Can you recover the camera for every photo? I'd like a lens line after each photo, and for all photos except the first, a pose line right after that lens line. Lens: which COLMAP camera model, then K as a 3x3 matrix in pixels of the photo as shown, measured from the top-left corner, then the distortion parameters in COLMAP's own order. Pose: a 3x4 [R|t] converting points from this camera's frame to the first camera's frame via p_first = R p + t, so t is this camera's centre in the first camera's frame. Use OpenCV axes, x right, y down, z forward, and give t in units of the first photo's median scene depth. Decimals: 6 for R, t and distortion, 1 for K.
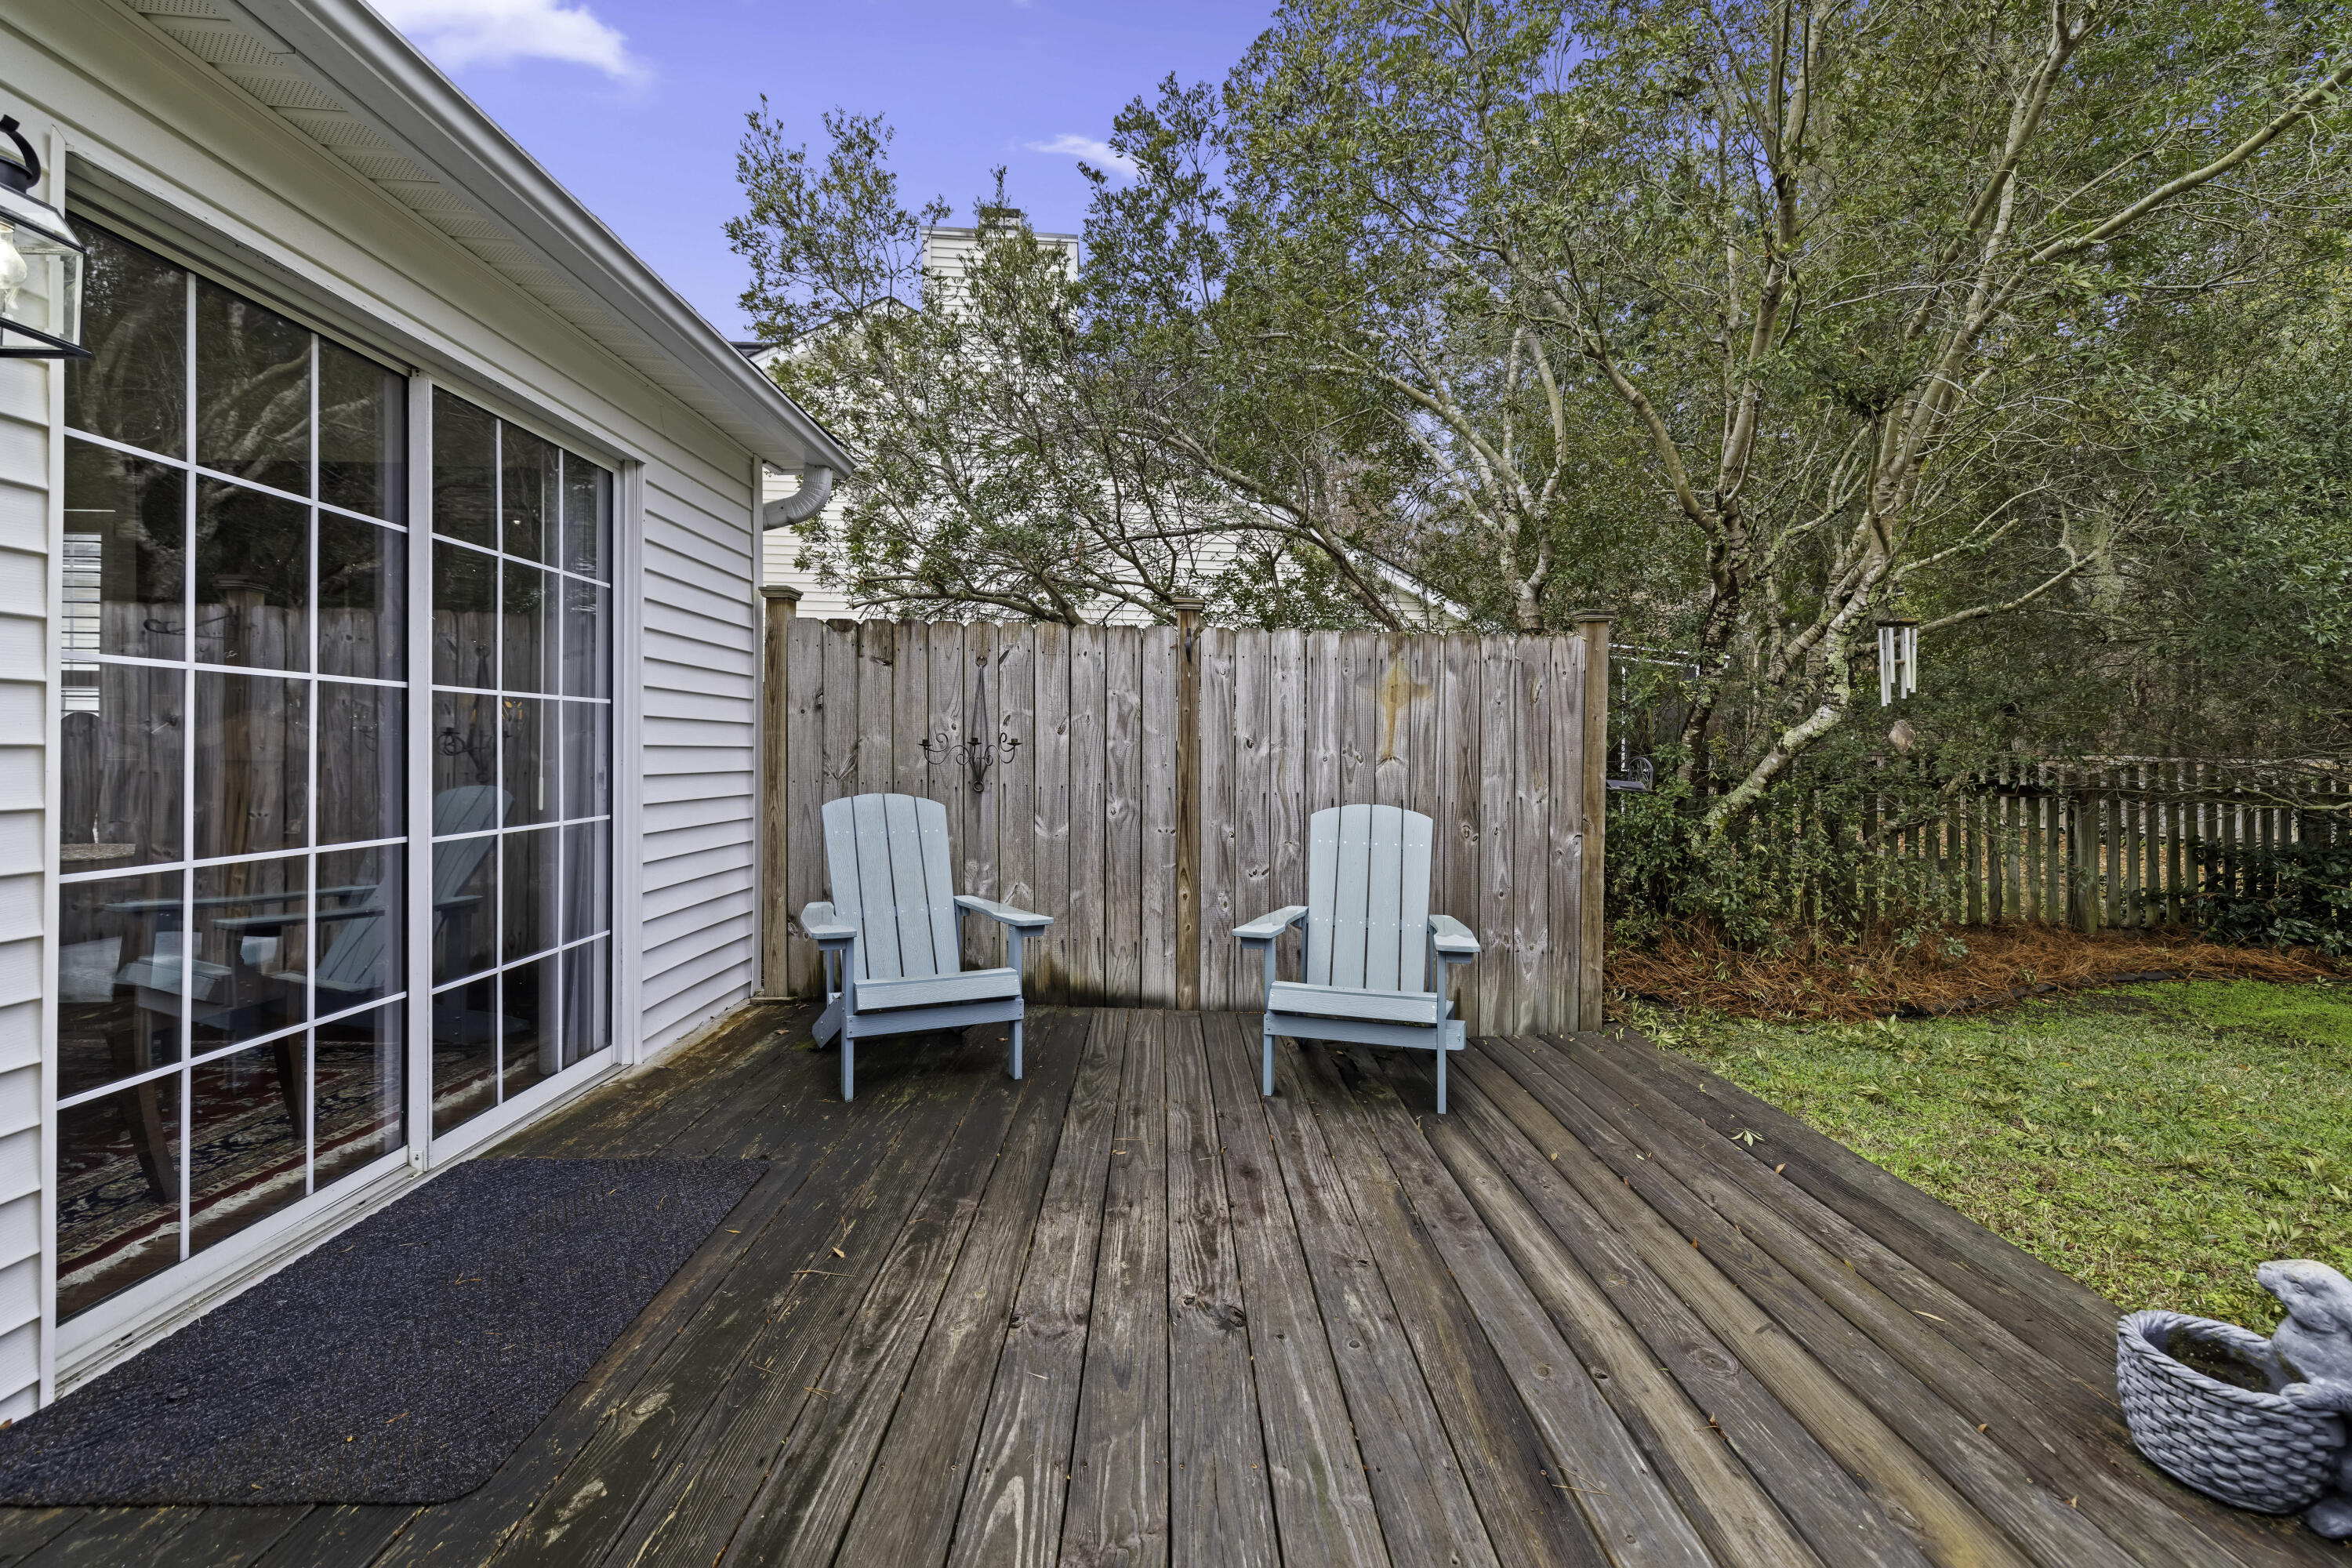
lens RADIAL K [[1016.5, 0, 1149.9], [0, 1016.5, 745.7], [0, 0, 1]] dist [-0.002383, 0.000742]
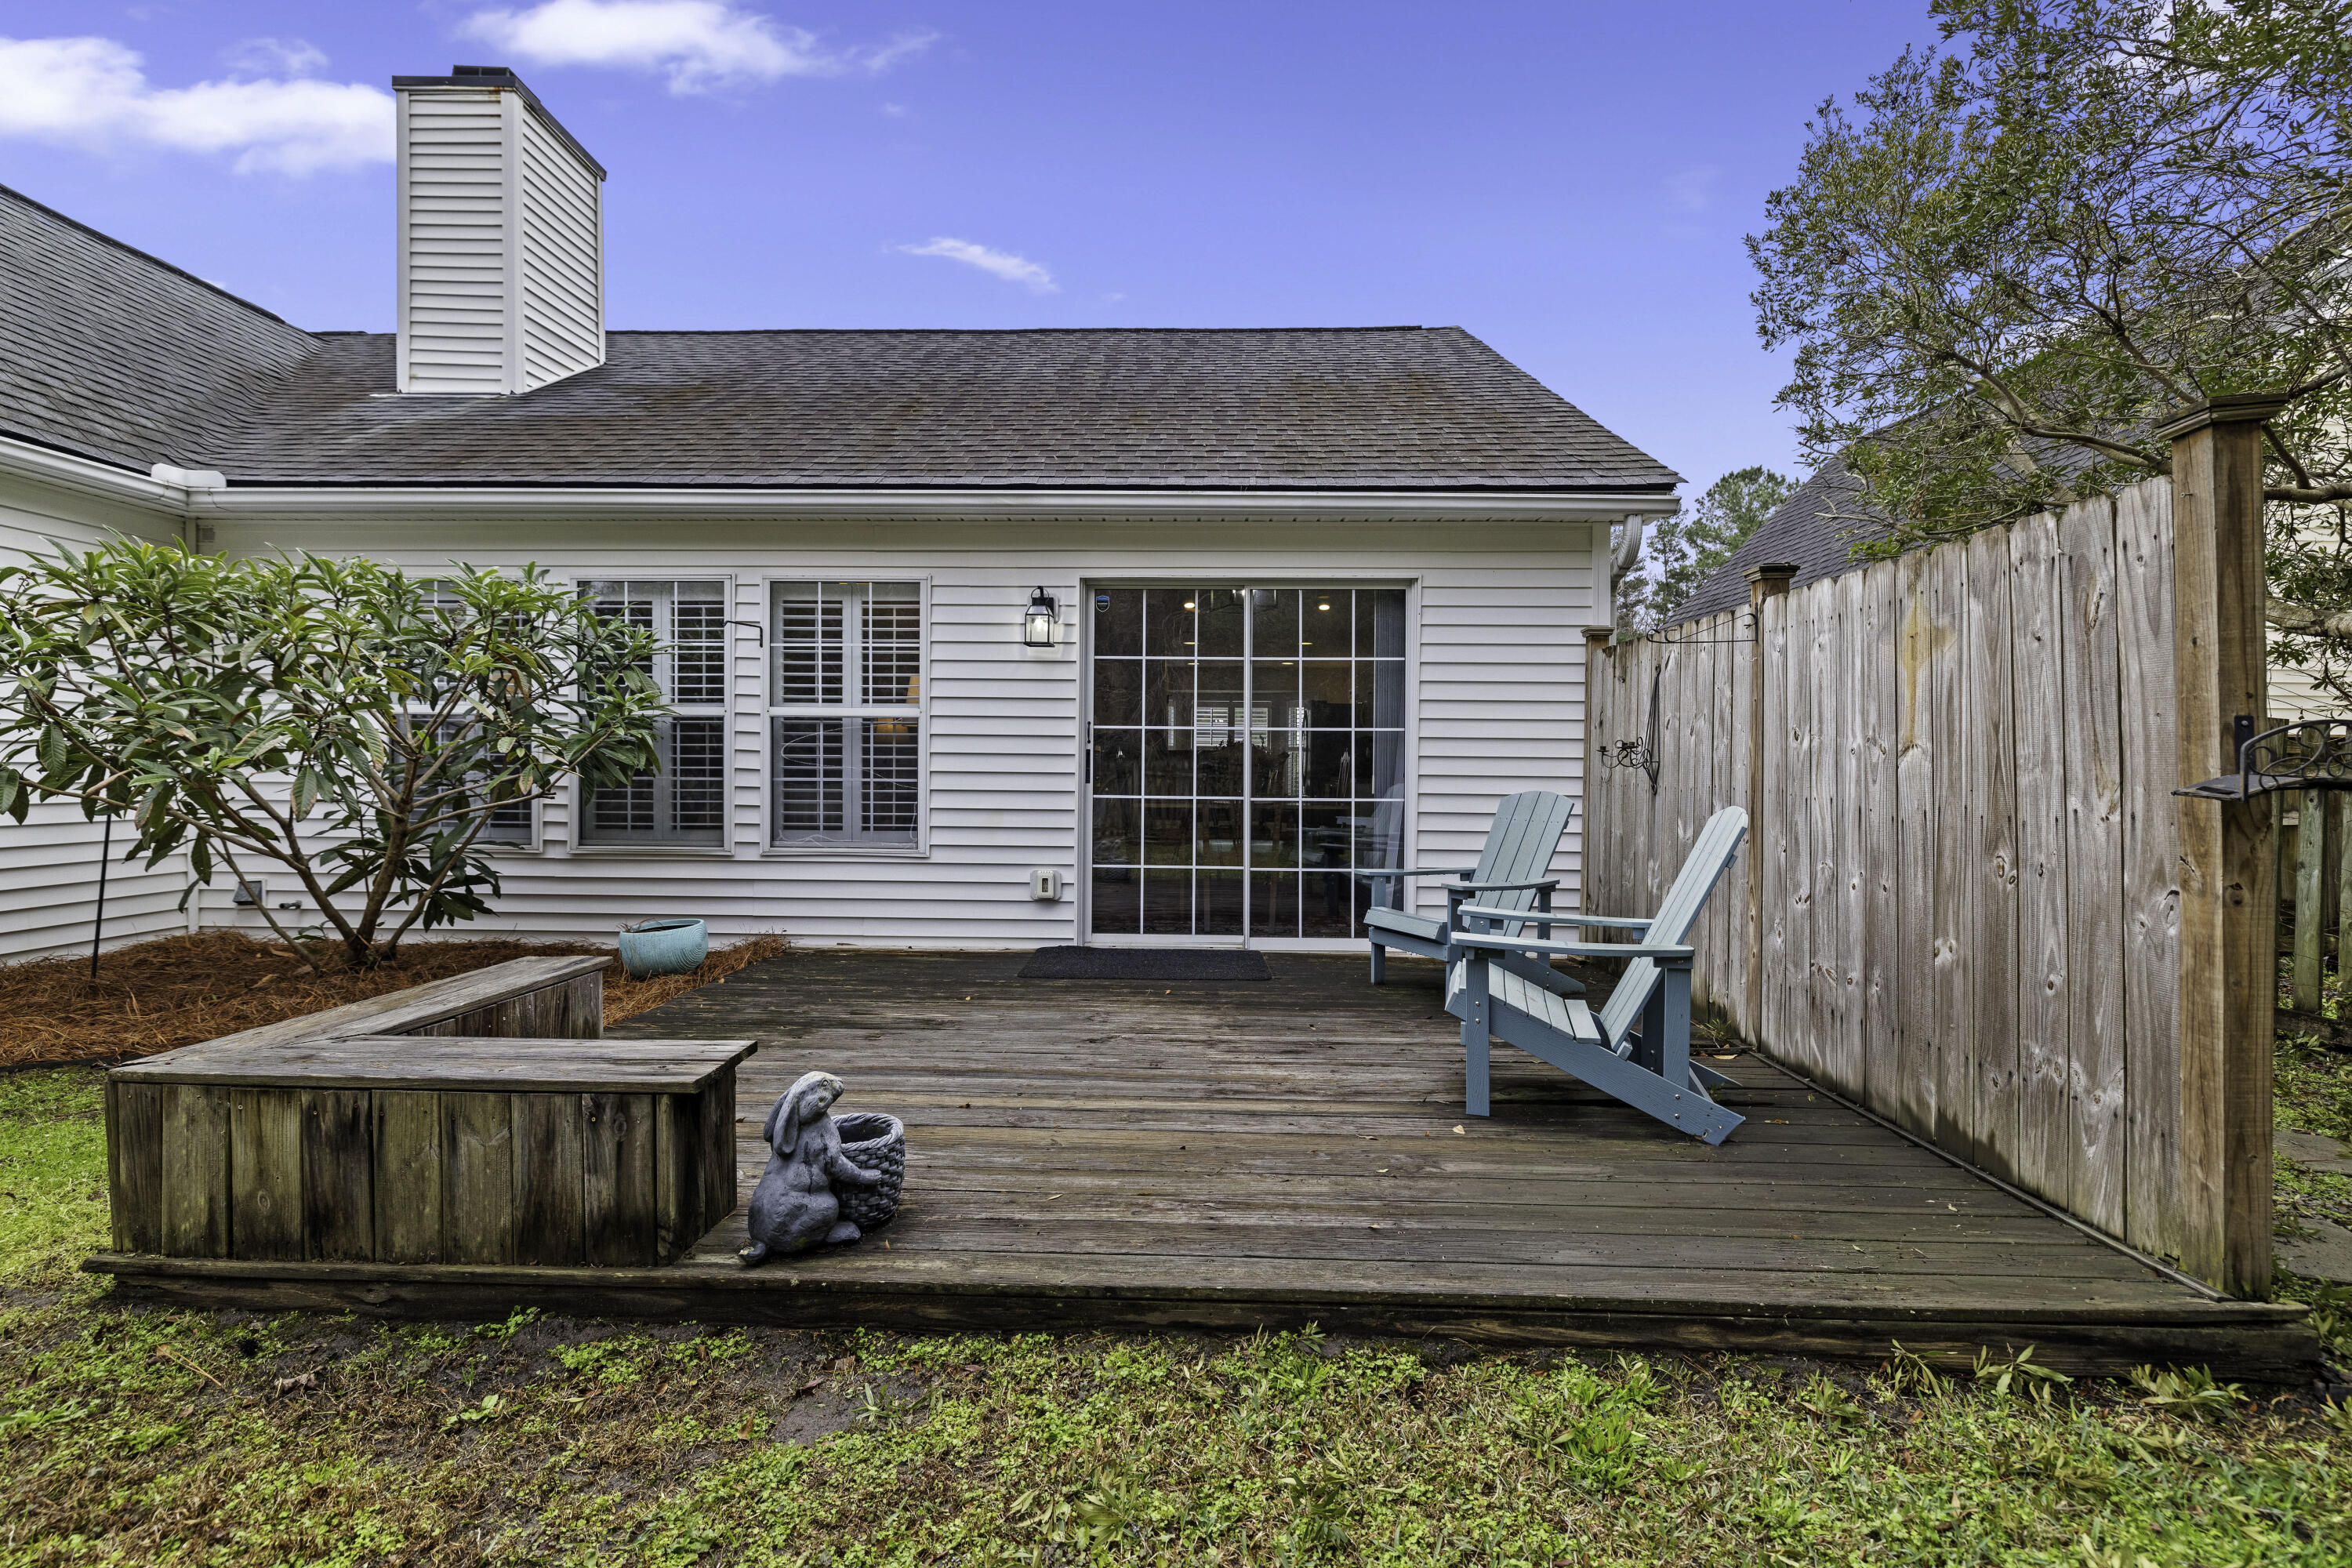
lens RADIAL K [[1016.5, 0, 1181.8], [0, 1016.5, 784.3], [0, 0, 1]] dist [-0.002383, 0.000742]
pose [[-0.020617, -0.002145, -0.999785, 0.907494], [-0.000852, 0.999997, -0.002128, 0.039239], [0.999787, 0.000808, -0.020619, 0.545159]]
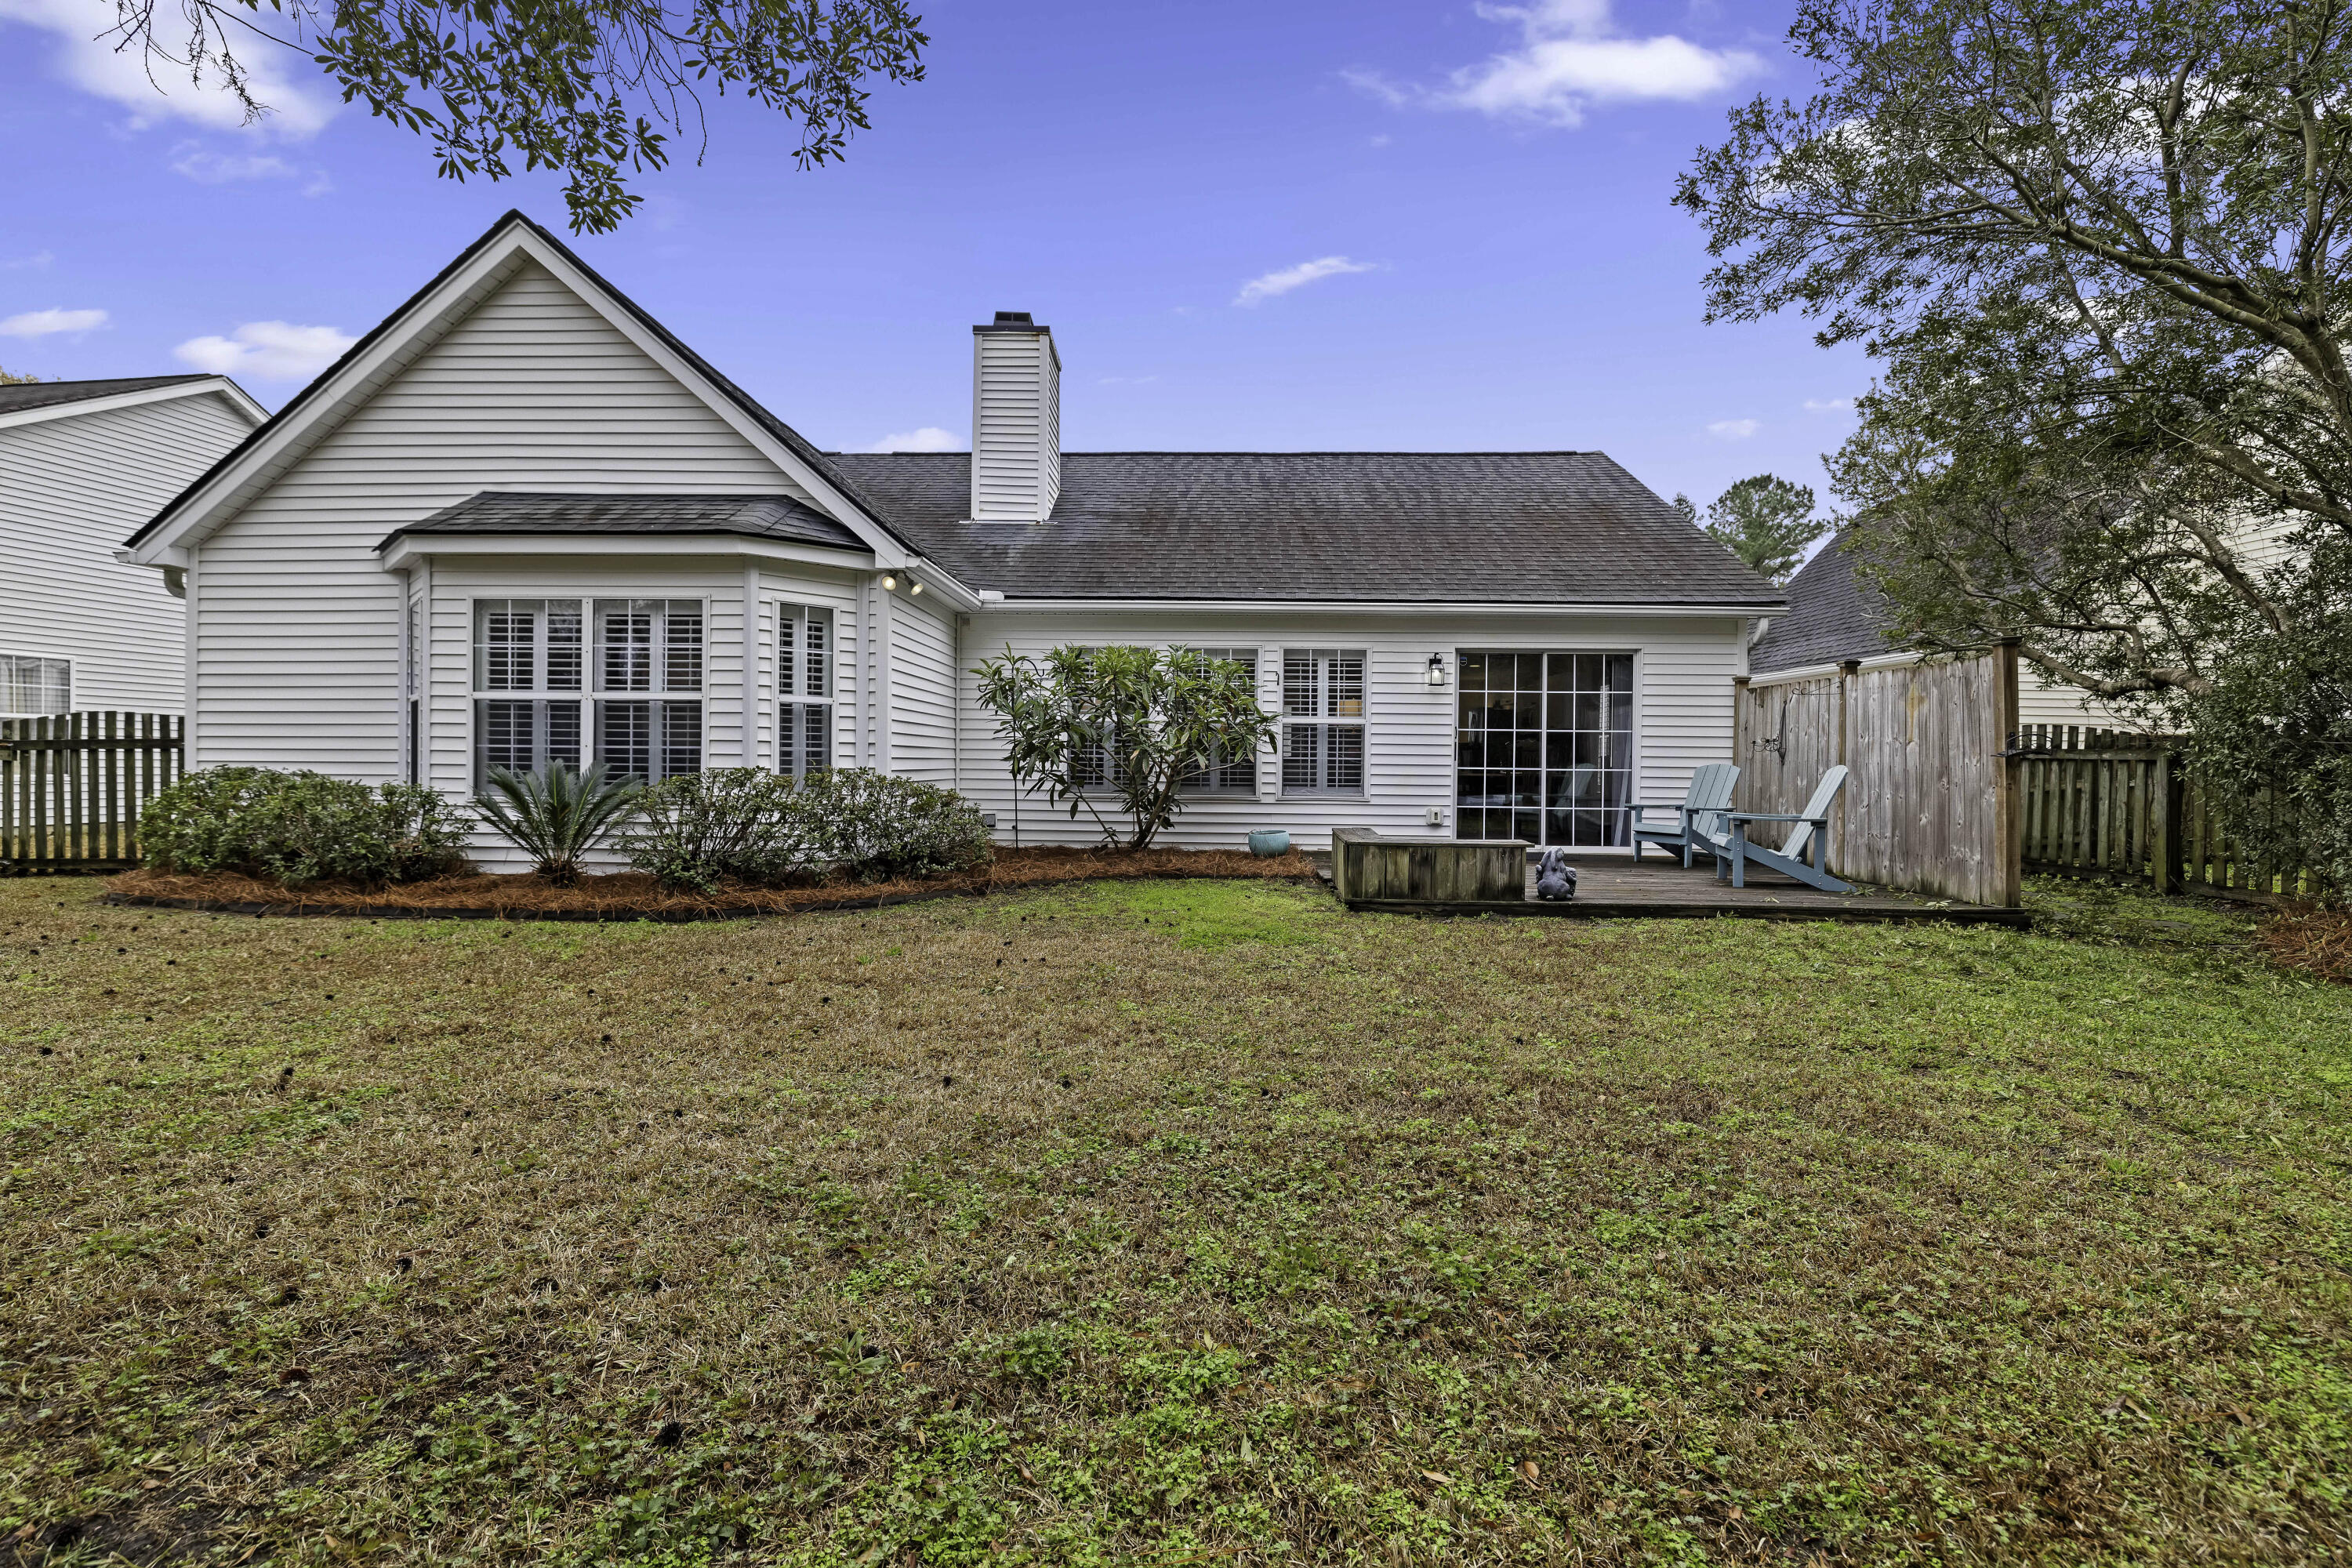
lens RADIAL K [[1016.5, 0, 1176.9], [0, 1016.5, 777.0], [0, 0, 1]] dist [-0.002383, 0.000742]
pose [[-0.024851, -0.001903, -0.999689, 2.014941], [-0.002918, 0.999994, -0.001831, 0.080770], [0.999687, 0.002872, -0.024857, -0.212993]]
